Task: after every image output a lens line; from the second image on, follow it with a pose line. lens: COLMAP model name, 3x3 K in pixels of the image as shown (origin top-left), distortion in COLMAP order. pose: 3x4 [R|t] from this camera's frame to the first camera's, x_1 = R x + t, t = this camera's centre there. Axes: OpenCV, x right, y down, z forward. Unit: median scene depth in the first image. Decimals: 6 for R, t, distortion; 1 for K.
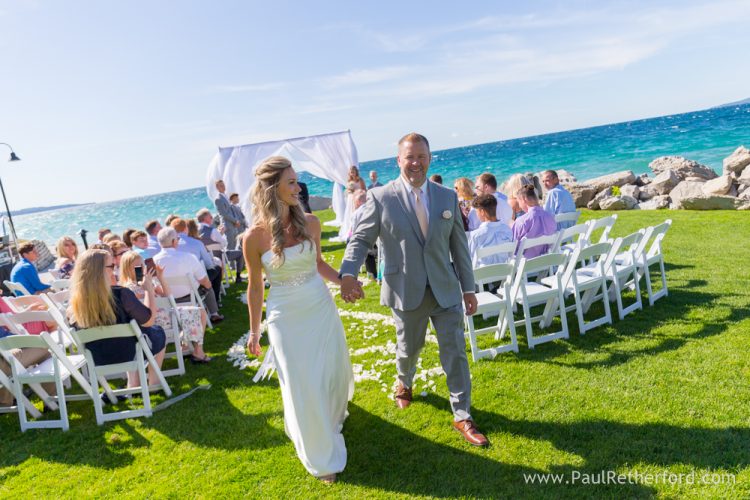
lens RADIAL K [[510.3, 0, 361.6], [0, 510.3, 251.0], [0, 0, 1]] dist [-0.009817, -0.005905]
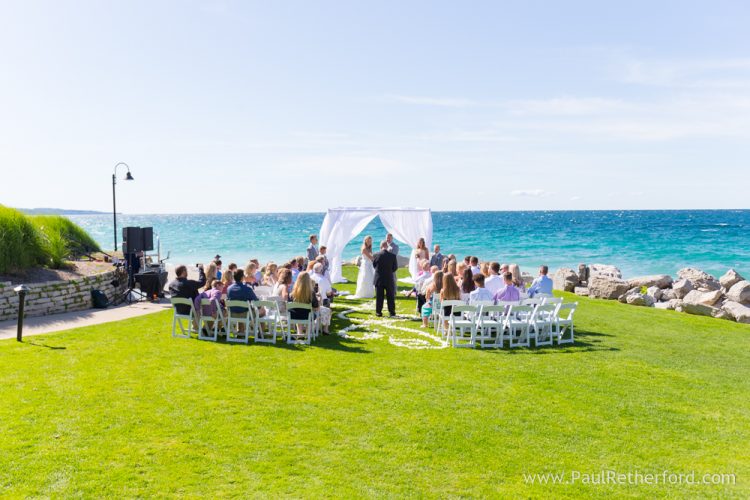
lens RADIAL K [[704.0, 0, 375.0], [0, 704.0, 250.0], [0, 0, 1]] dist [0.002444, -0.001674]
pose [[0.981605, 0.150290, -0.117744, 0.137599], [-0.161890, 0.982123, -0.096048, 0.110660], [0.101204, 0.113343, 0.988388, -1.543787]]
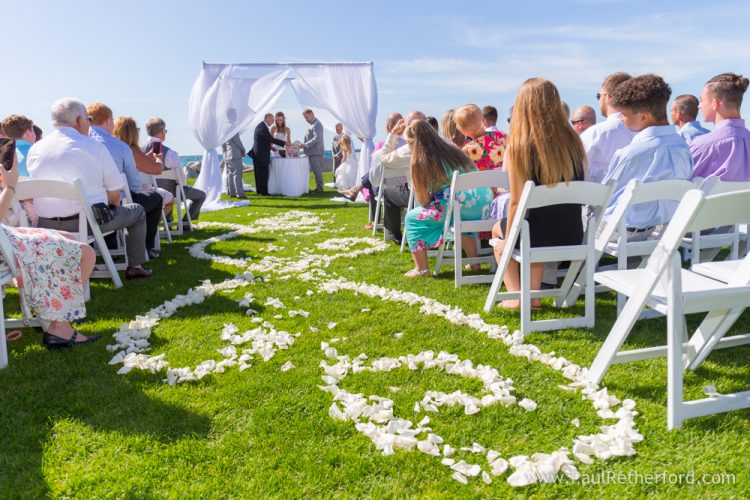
lens RADIAL K [[506.1, 0, 352.9], [0, 506.1, 252.2], [0, 0, 1]] dist [-0.049470, 0.000406]
pose [[0.993677, 0.112127, -0.005786, -0.032443], [-0.111935, 0.993354, 0.026817, 0.073845], [0.008754, -0.025999, 0.999624, 0.459419]]
